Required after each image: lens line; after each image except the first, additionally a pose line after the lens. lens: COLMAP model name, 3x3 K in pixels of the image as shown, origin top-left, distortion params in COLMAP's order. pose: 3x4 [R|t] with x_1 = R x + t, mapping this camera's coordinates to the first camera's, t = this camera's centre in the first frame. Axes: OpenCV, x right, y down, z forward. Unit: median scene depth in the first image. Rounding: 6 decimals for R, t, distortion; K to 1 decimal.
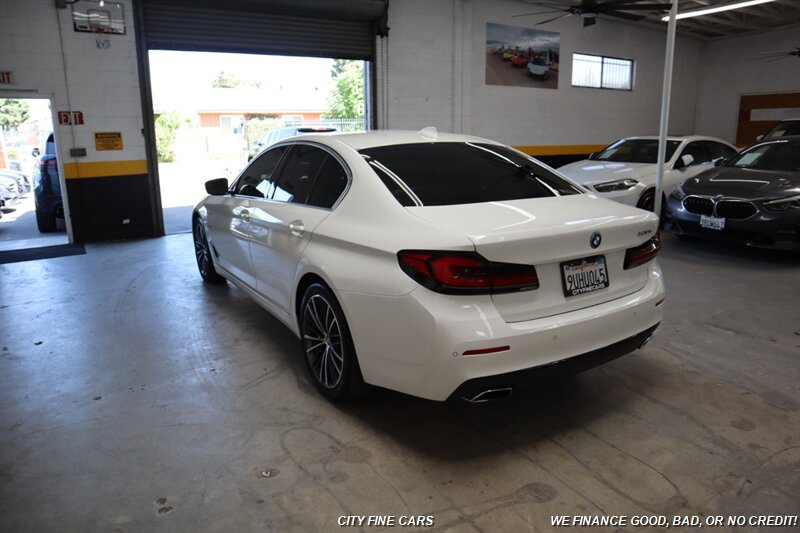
lens RADIAL K [[553.4, 0, 397.6], [0, 553.4, 264.1], [0, 0, 1]] dist [-0.121370, 0.078735]
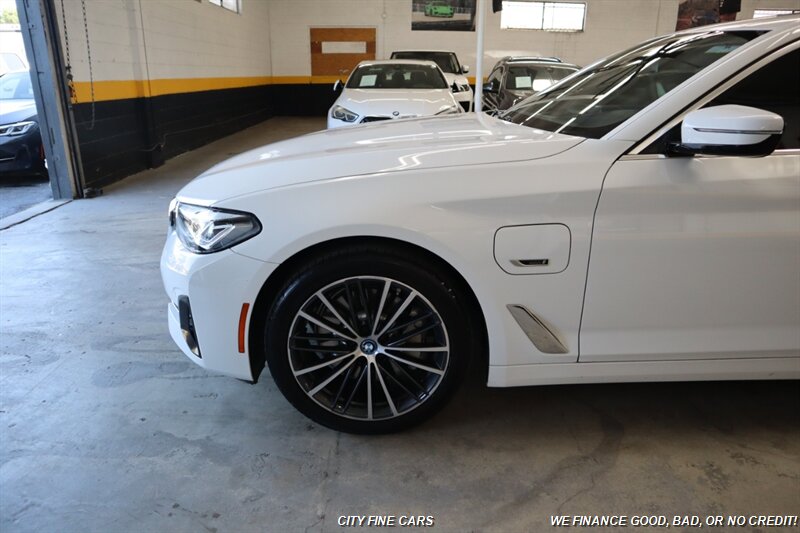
lens RADIAL K [[553.2, 0, 397.1], [0, 553.2, 267.3], [0, 0, 1]] dist [-0.129194, 0.080993]
pose [[0.521934, -0.268720, 0.809552, -0.964662], [0.184451, 0.962181, 0.200464, -0.220664], [-0.832804, 0.044694, 0.551761, 1.303175]]
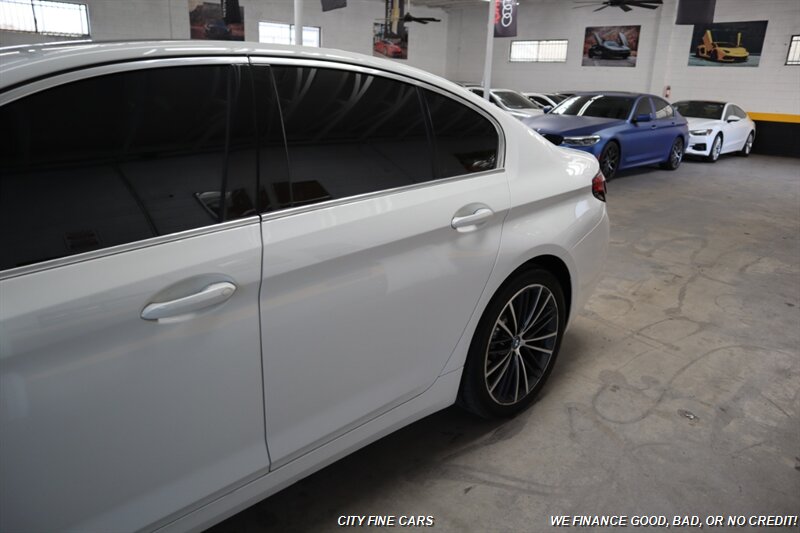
lens RADIAL K [[553.2, 0, 397.1], [0, 553.2, 267.3], [0, 0, 1]] dist [-0.129194, 0.080993]
pose [[-0.193219, -0.300401, 0.934037, -0.674649], [0.204225, 0.918812, 0.337751, -0.213027], [-0.959666, 0.256014, -0.116183, 1.082257]]
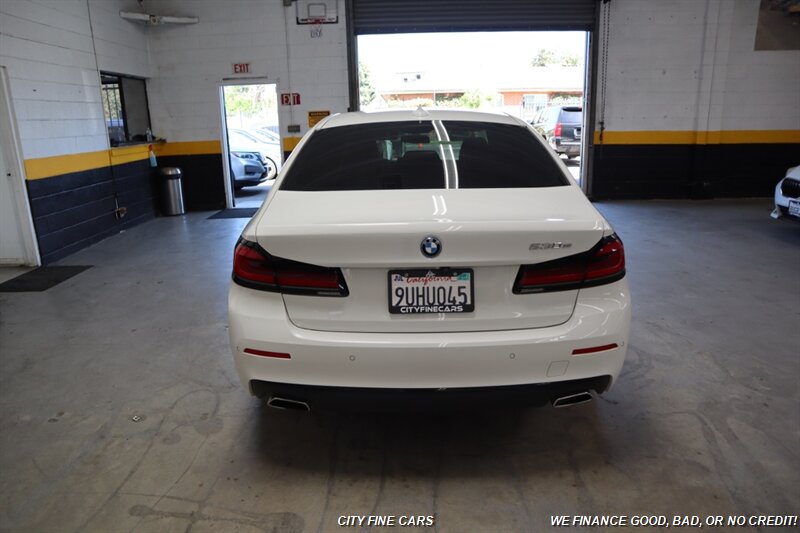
lens RADIAL K [[553.2, 0, 397.1], [0, 553.2, 267.3], [0, 0, 1]] dist [-0.129194, 0.080993]
pose [[0.841314, 0.132204, -0.524130, 0.532054], [-0.110022, 0.991214, 0.073417, -0.049019], [0.529231, -0.004101, 0.848468, 0.232784]]
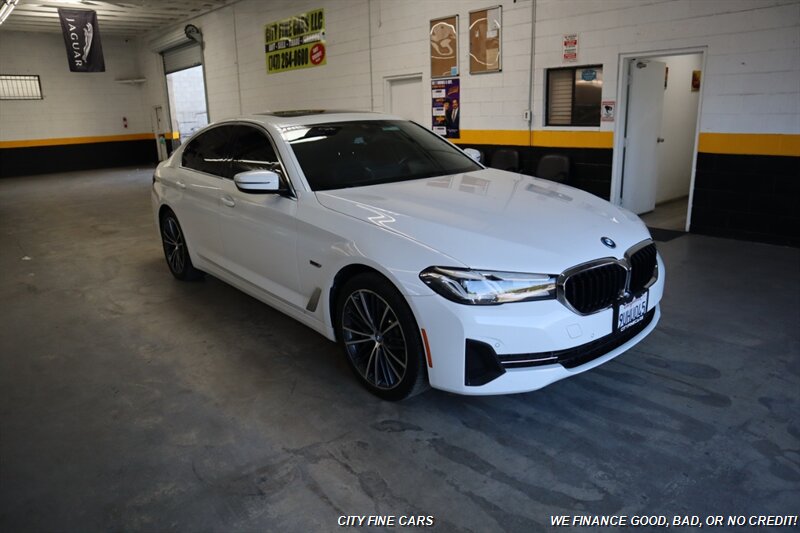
lens RADIAL K [[553.4, 0, 397.6], [0, 553.4, 264.1], [0, 0, 1]] dist [-0.121370, 0.078735]
pose [[-0.988484, 0.077973, -0.129690, -0.064943], [0.005834, 0.876026, 0.482228, -0.592342], [0.151213, 0.475918, -0.866393, 2.517489]]
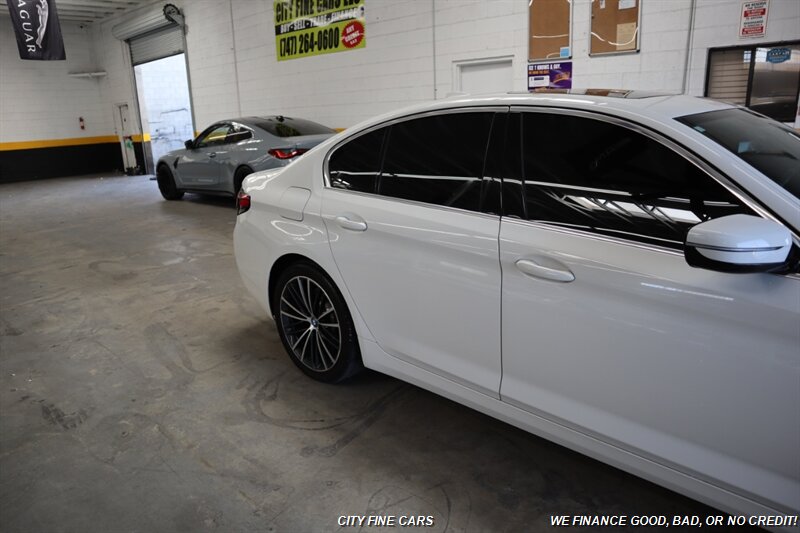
lens RADIAL K [[553.2, 0, 397.1], [0, 553.2, 267.3], [0, 0, 1]] dist [-0.129194, 0.080993]
pose [[-0.968334, 0.111408, -0.223421, 0.379096], [-0.012031, 0.873049, 0.487484, -0.430706], [0.249367, 0.474735, -0.844063, 1.856523]]
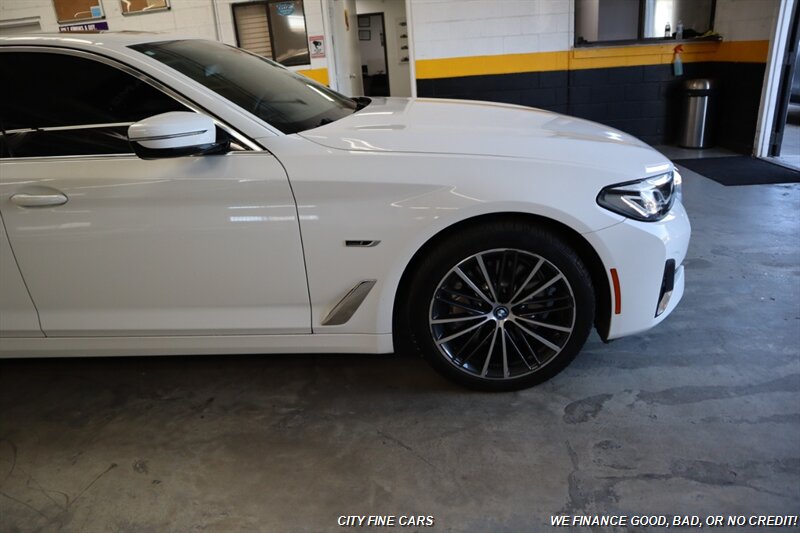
lens RADIAL K [[553.2, 0, 397.1], [0, 553.2, 267.3], [0, 0, 1]] dist [-0.129194, 0.080993]
pose [[-0.578470, 0.347158, -0.738142, 0.336194], [-0.108756, 0.864011, 0.491587, -0.418445], [0.808421, 0.364646, -0.462049, 2.021801]]
